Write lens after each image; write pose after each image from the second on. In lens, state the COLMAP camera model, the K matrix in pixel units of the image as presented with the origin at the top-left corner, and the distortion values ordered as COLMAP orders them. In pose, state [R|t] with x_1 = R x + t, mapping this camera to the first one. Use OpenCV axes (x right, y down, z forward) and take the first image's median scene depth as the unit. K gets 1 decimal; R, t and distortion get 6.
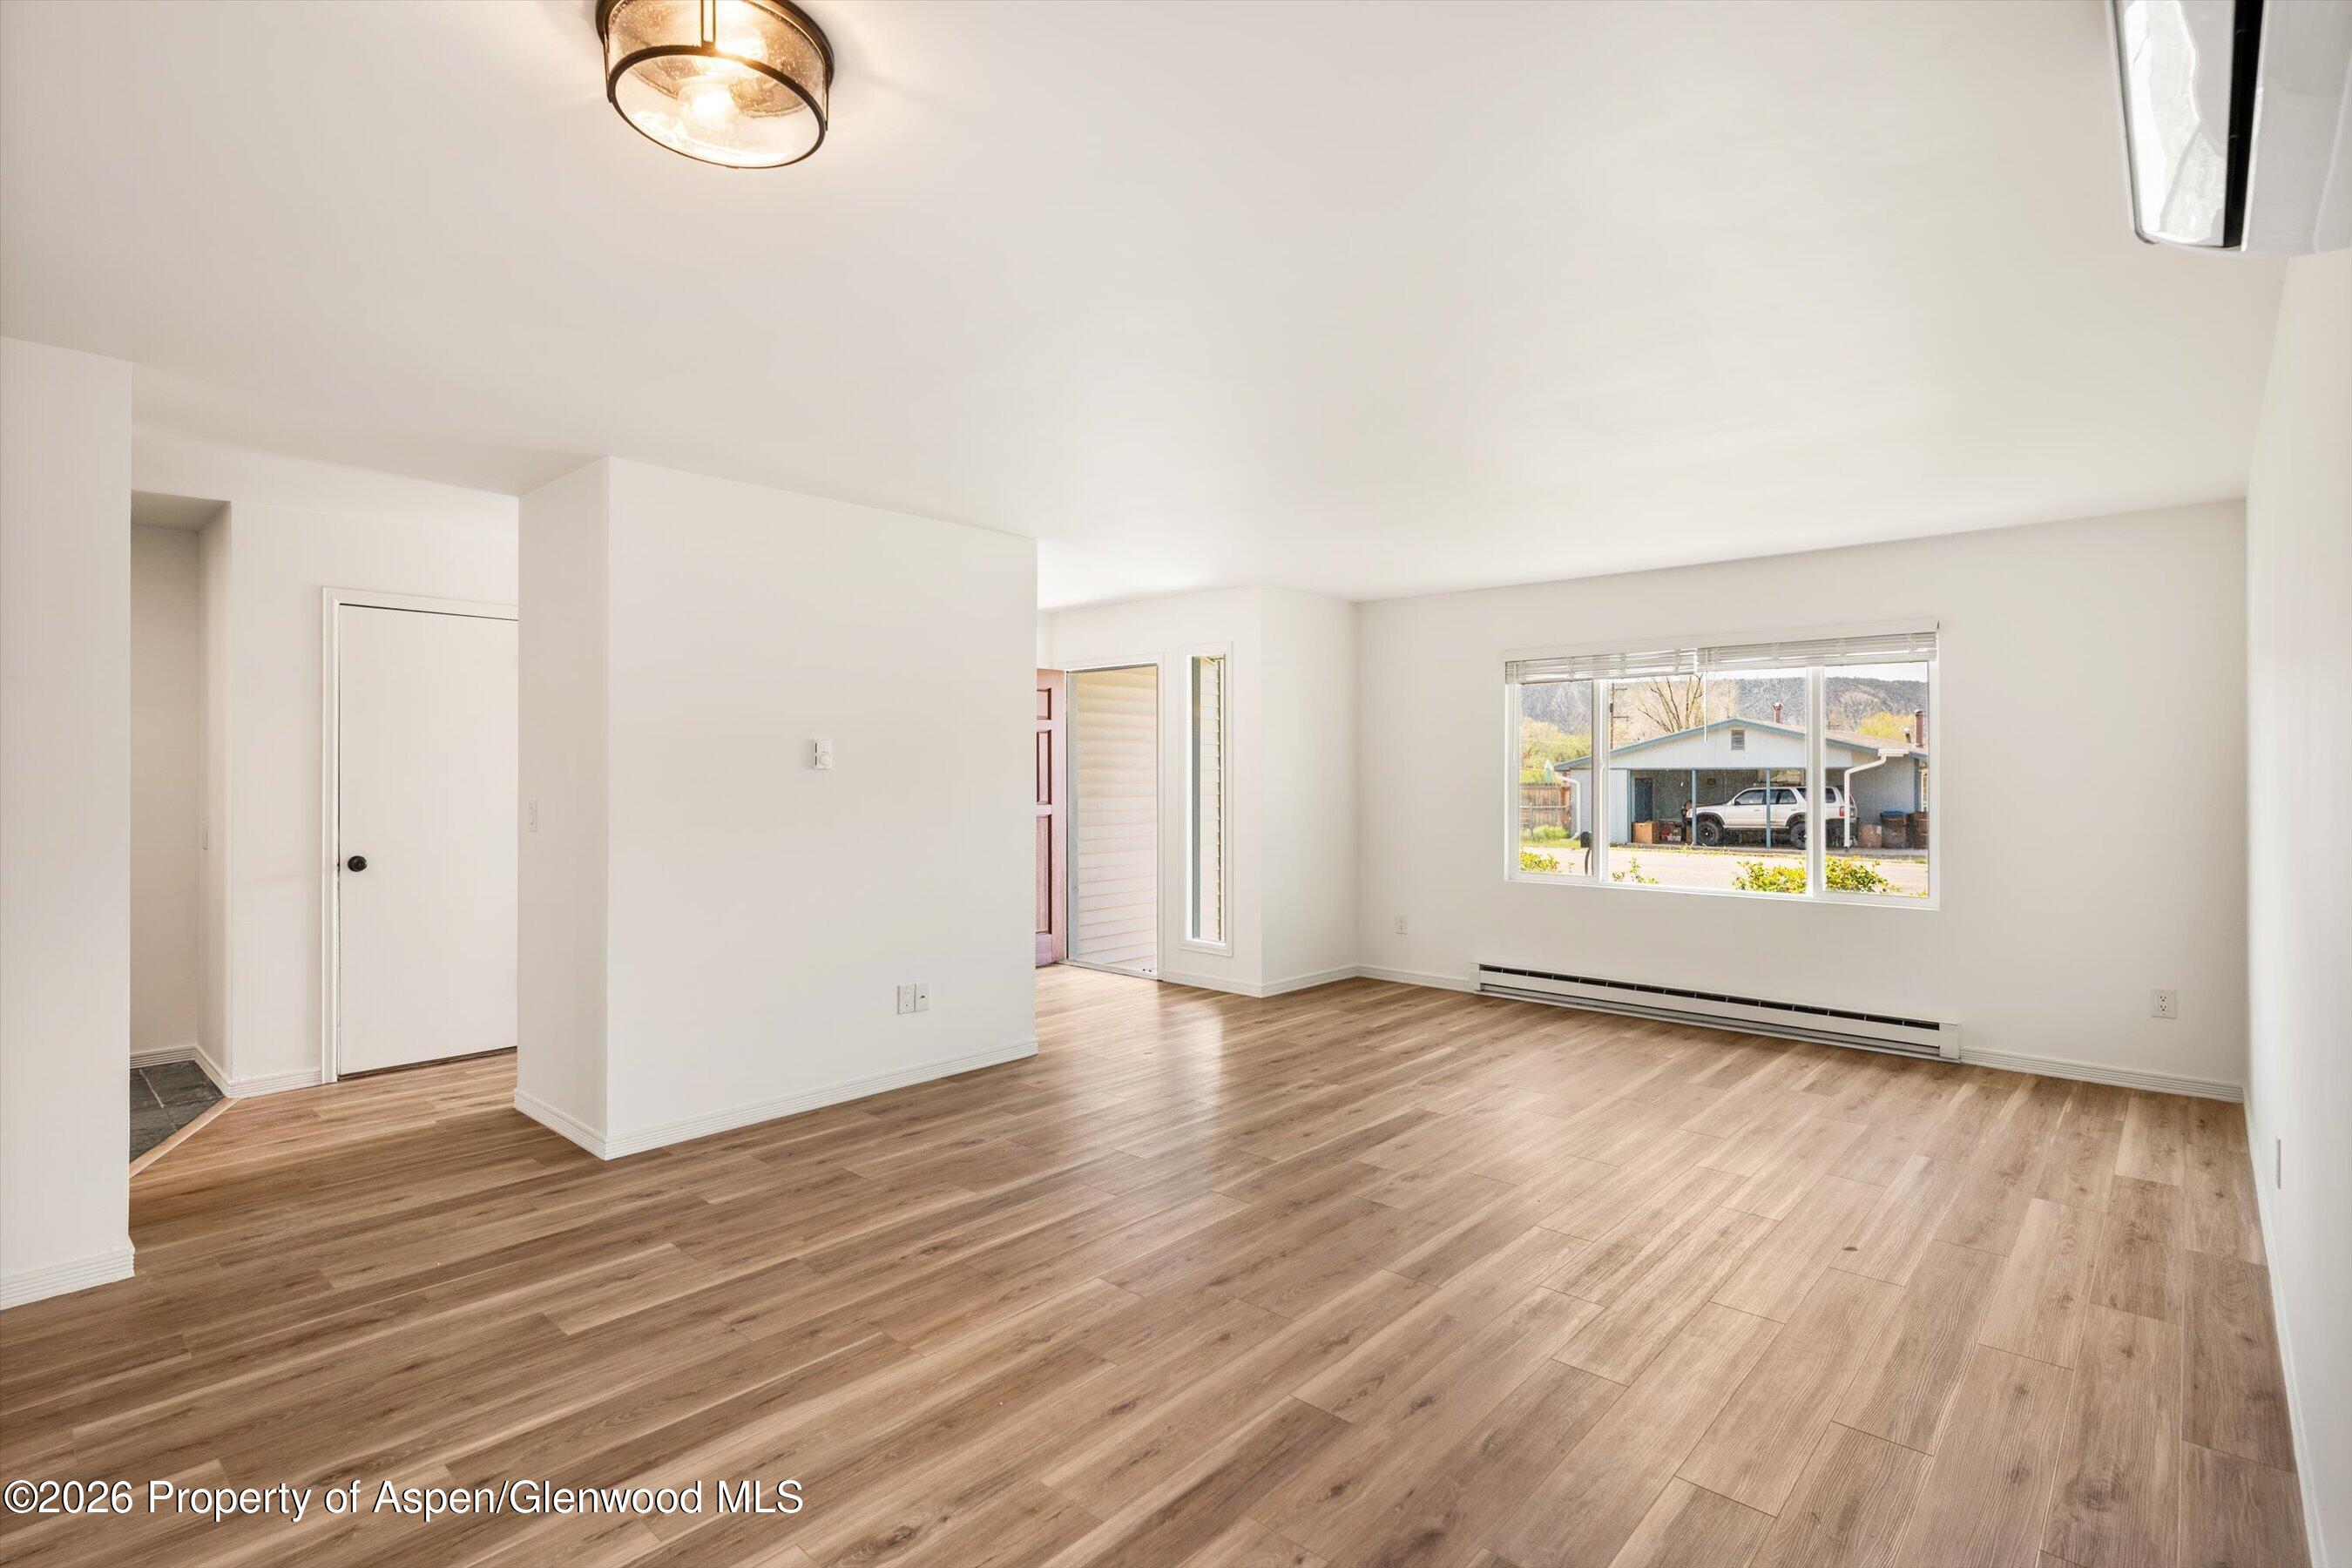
lens RADIAL K [[1128.5, 0, 1161.2], [0, 1128.5, 770.1], [0, 0, 1]] dist [-0.006768, 0.002654]
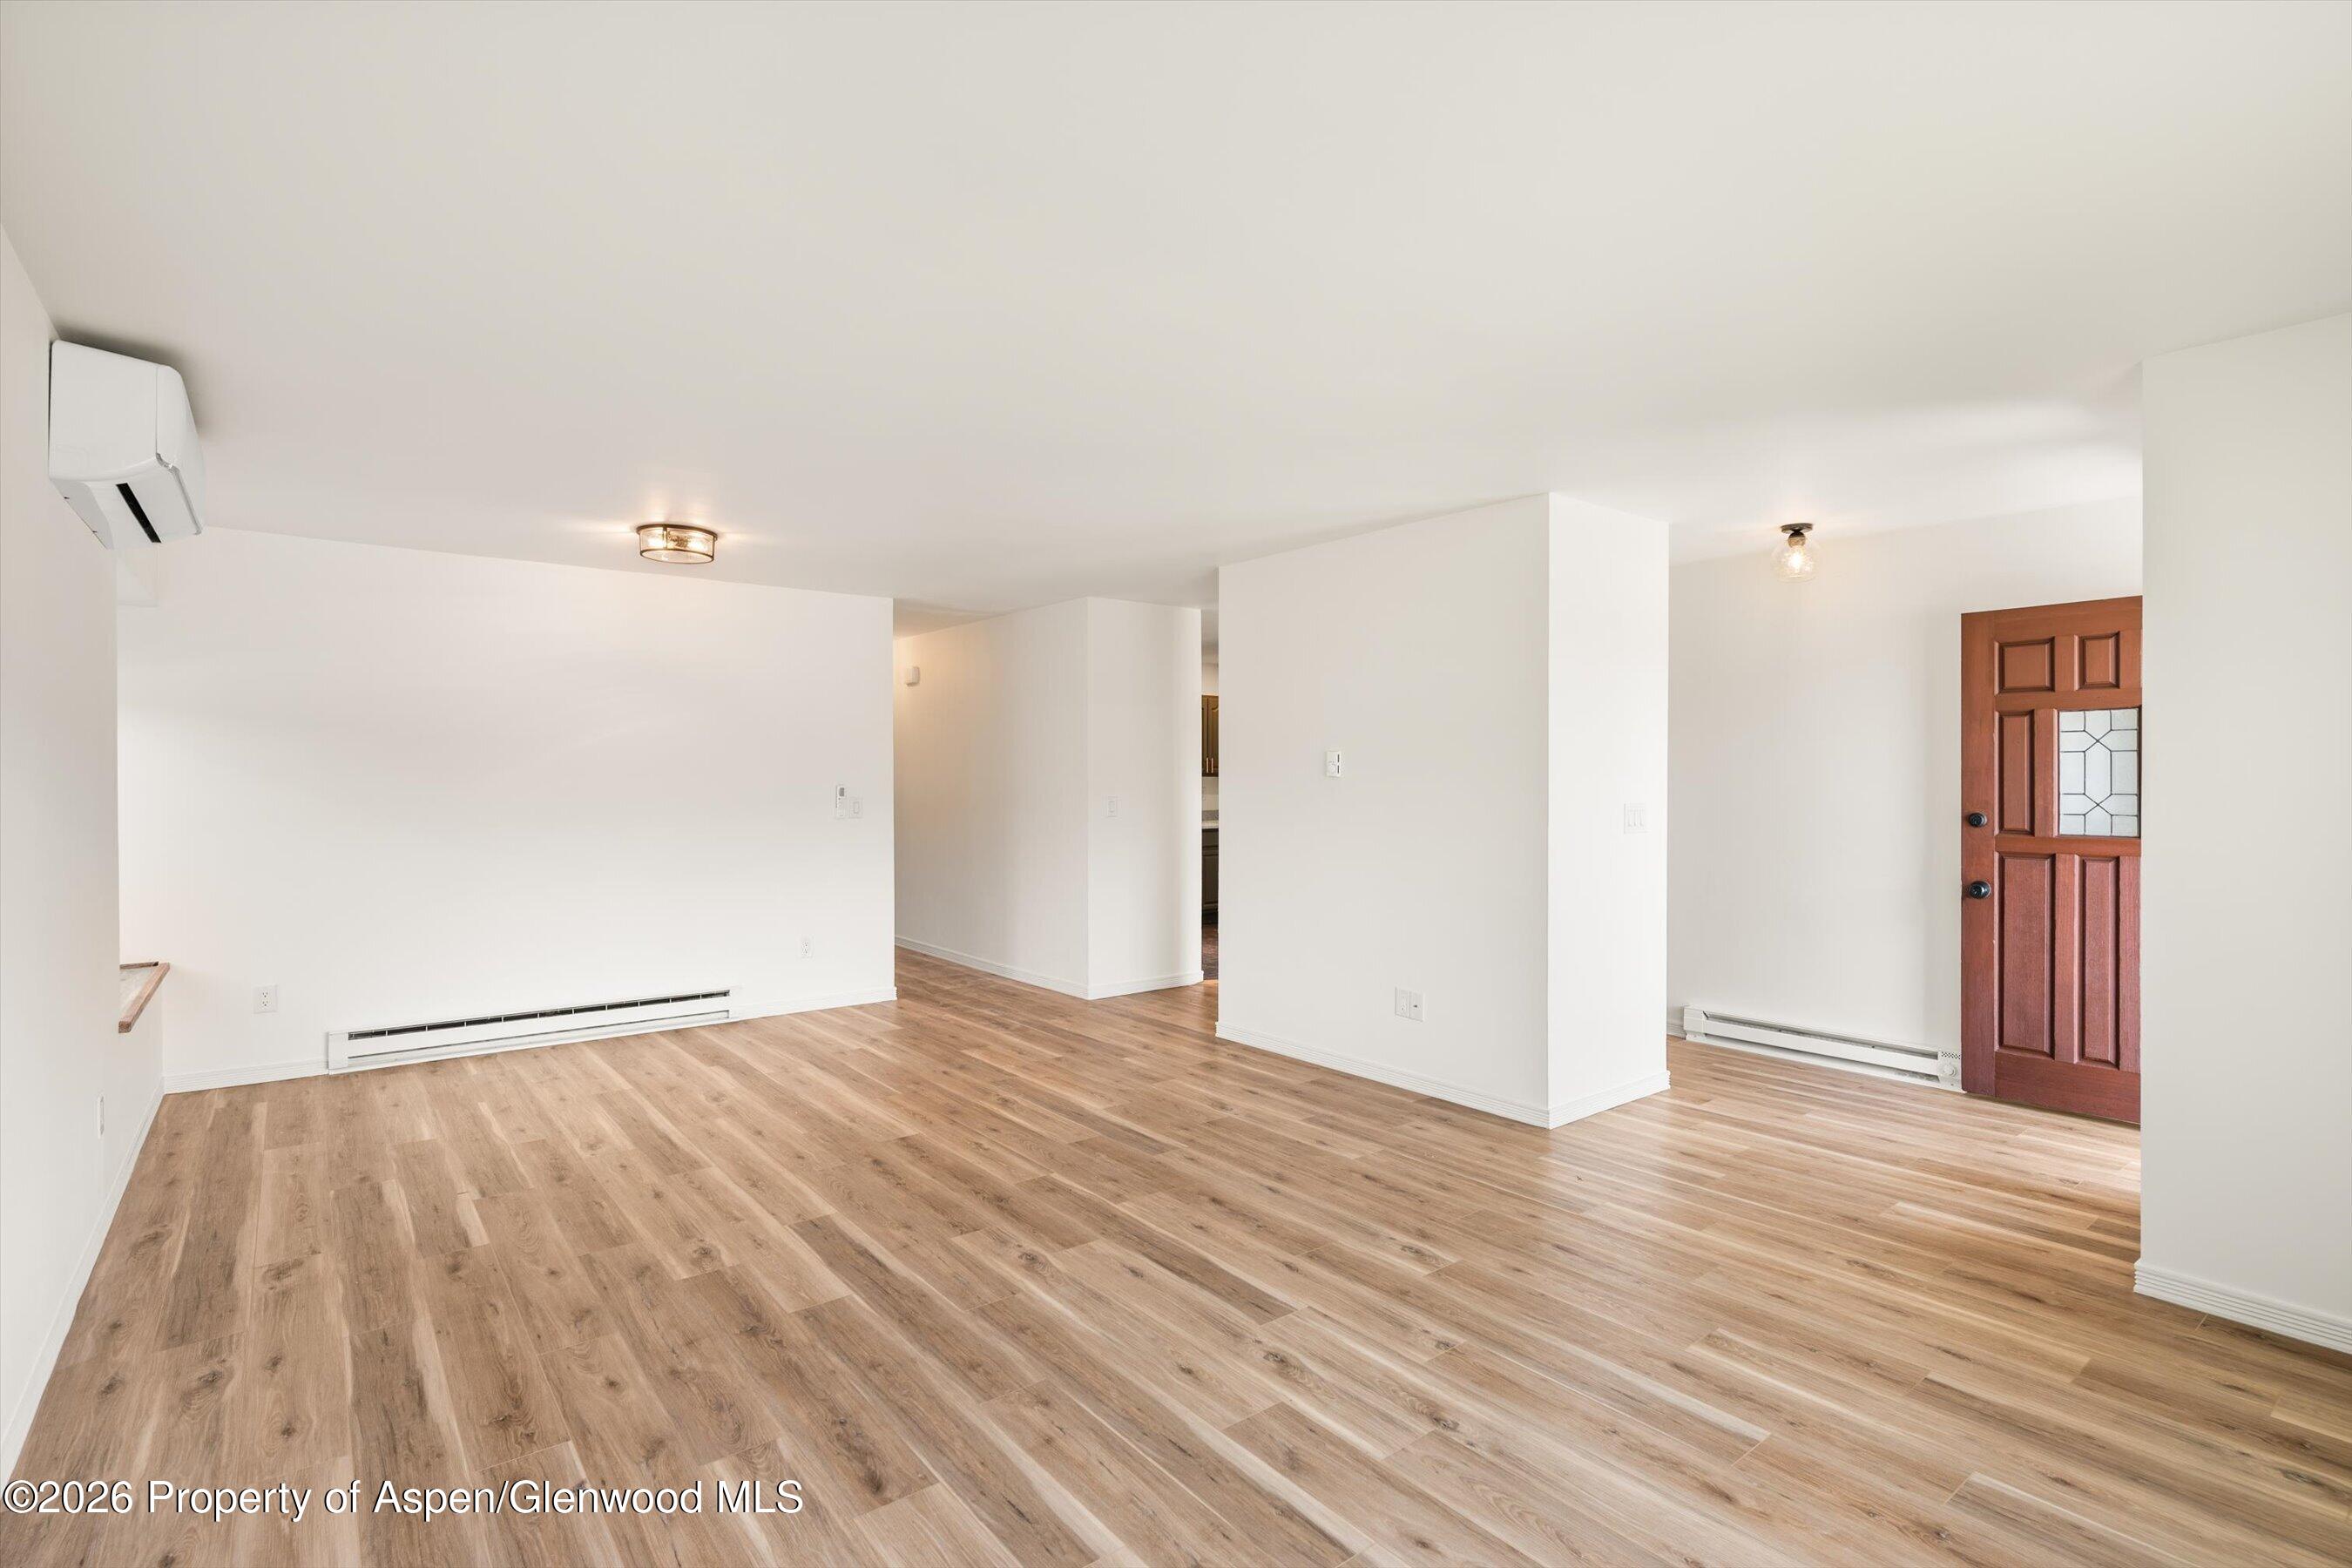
lens RADIAL K [[1128.5, 0, 1189.4], [0, 1128.5, 742.1], [0, 0, 1]] dist [-0.006768, 0.002654]
pose [[-0.157331, -0.027601, -0.987160, 1.152865], [0.002052, 0.999598, -0.028276, -0.004444], [0.987544, -0.006474, -0.157211, 1.372592]]
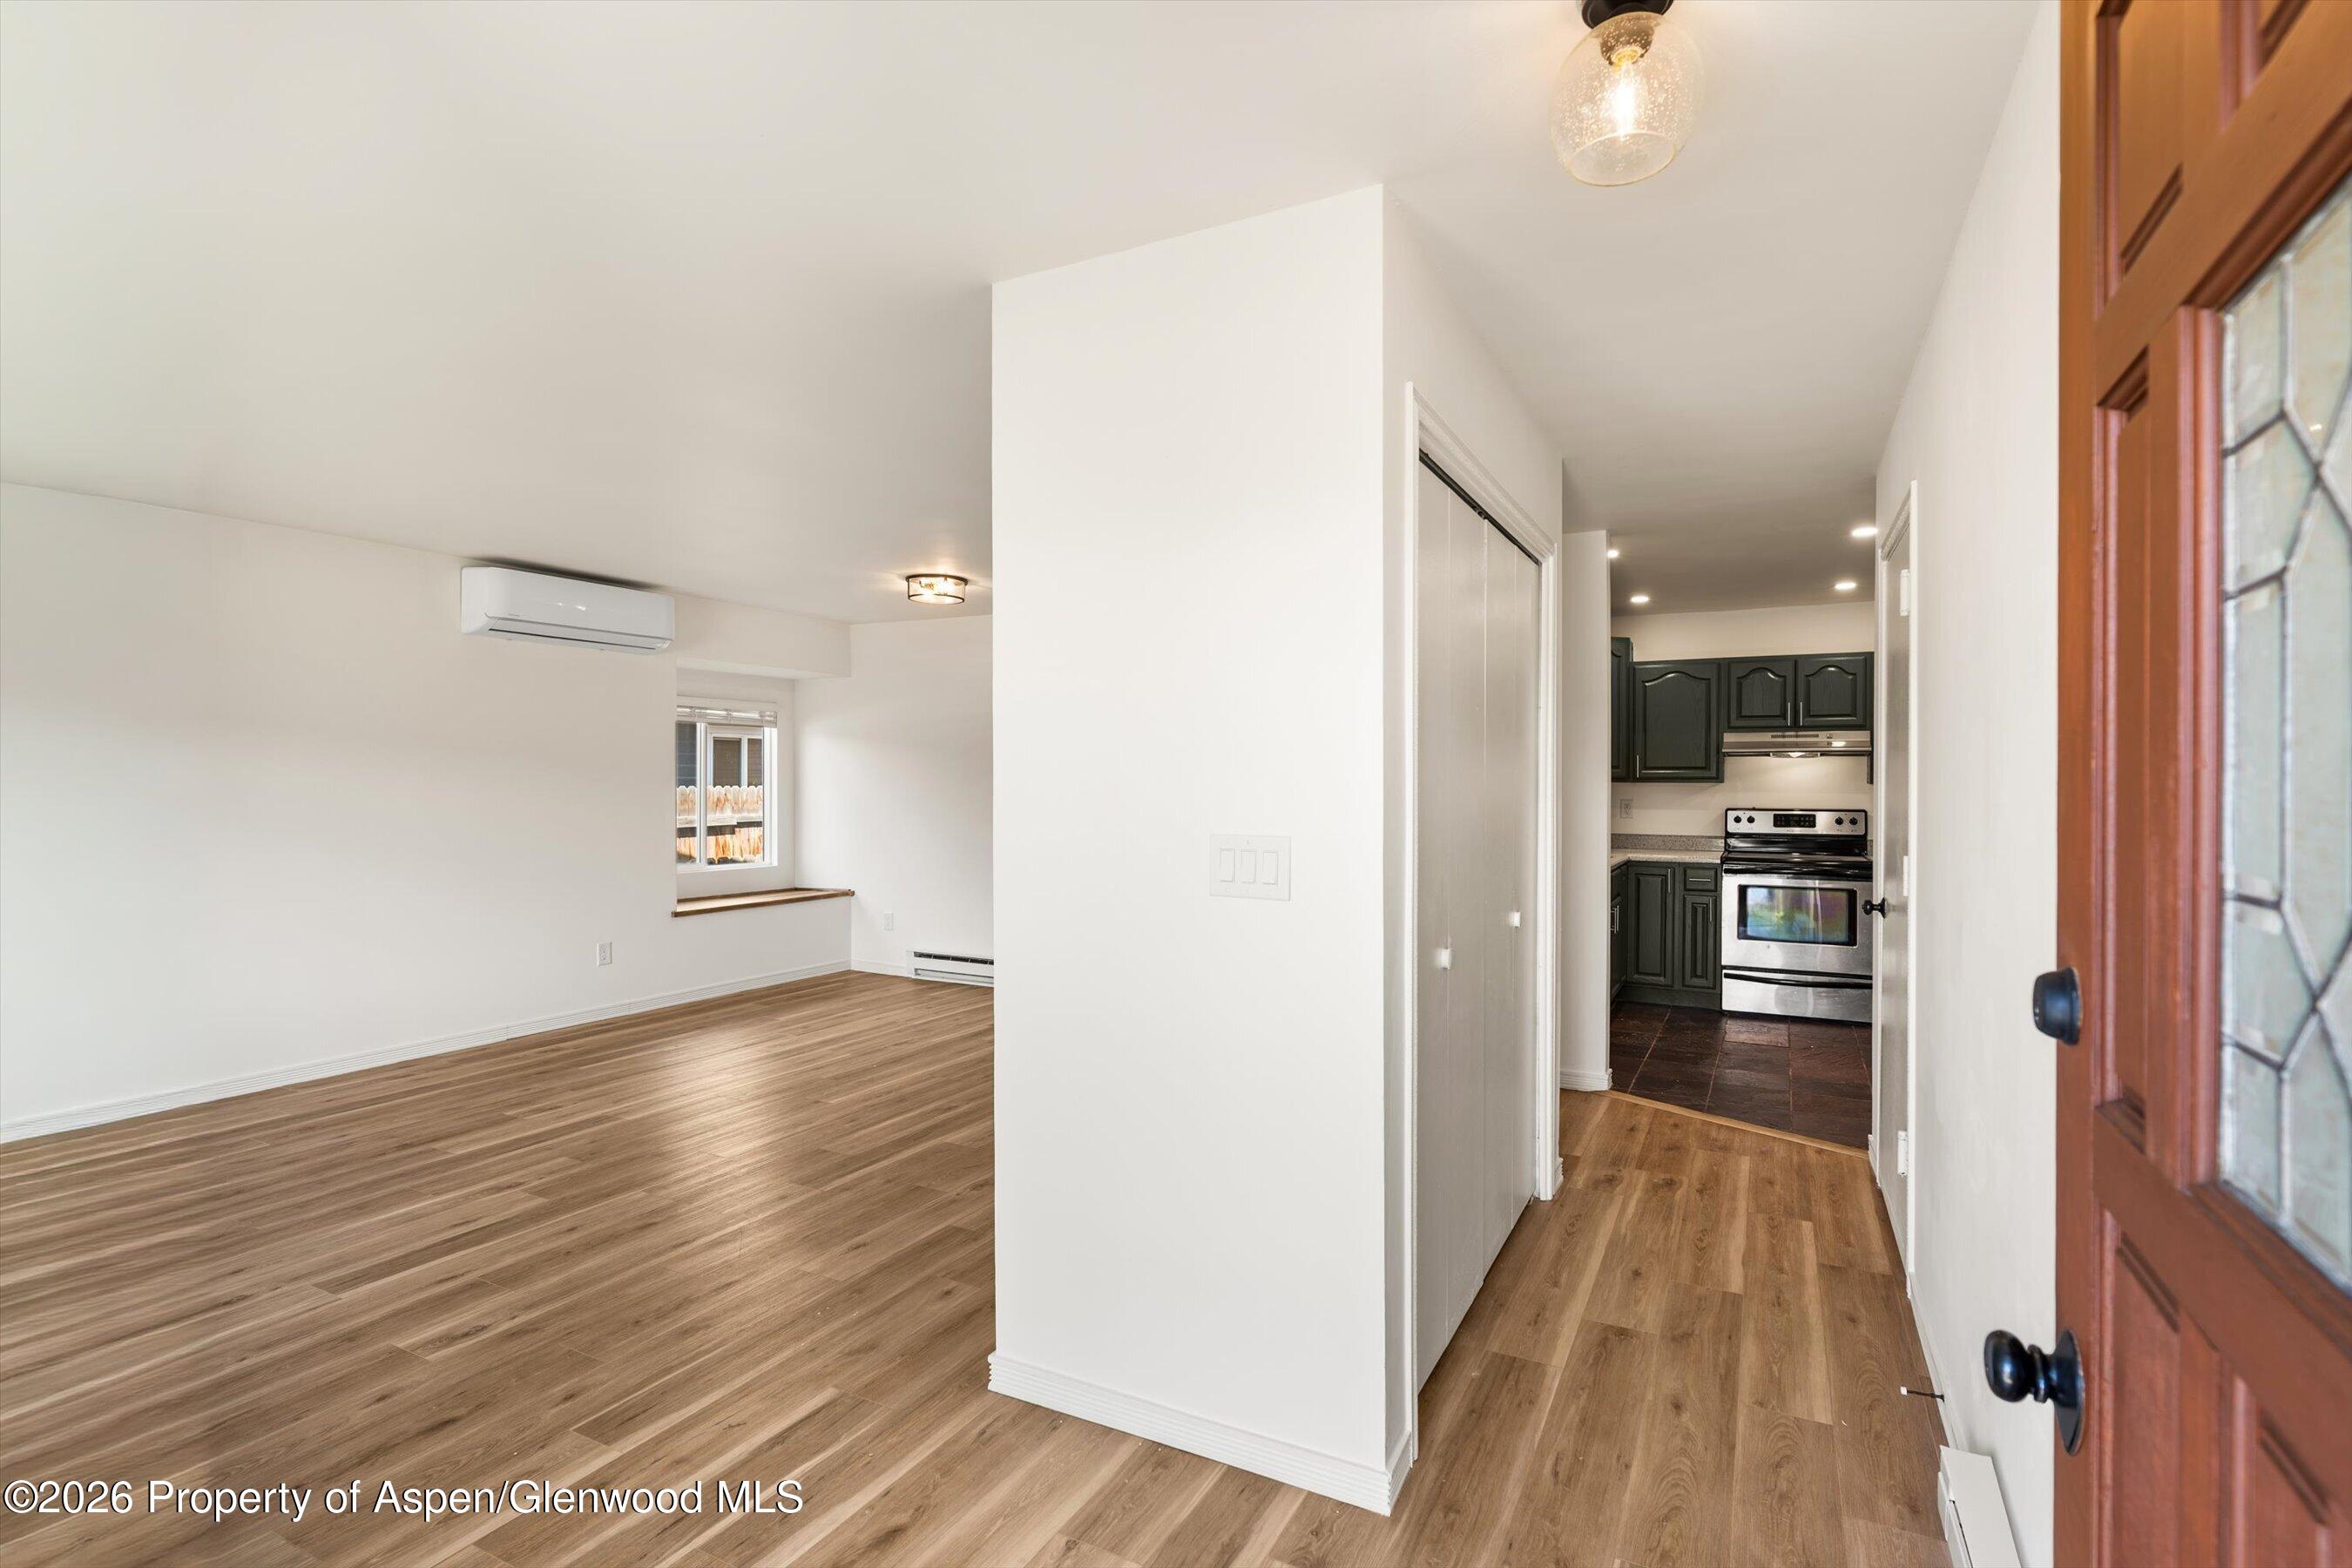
lens RADIAL K [[1128.5, 0, 1169.6], [0, 1128.5, 790.5], [0, 0, 1]] dist [-0.006768, 0.002654]
pose [[-0.968047, -0.001667, -0.250764, -0.101849], [-0.003936, 0.999956, 0.008548, 0.000972], [0.250739, 0.009261, -0.968010, 2.303842]]
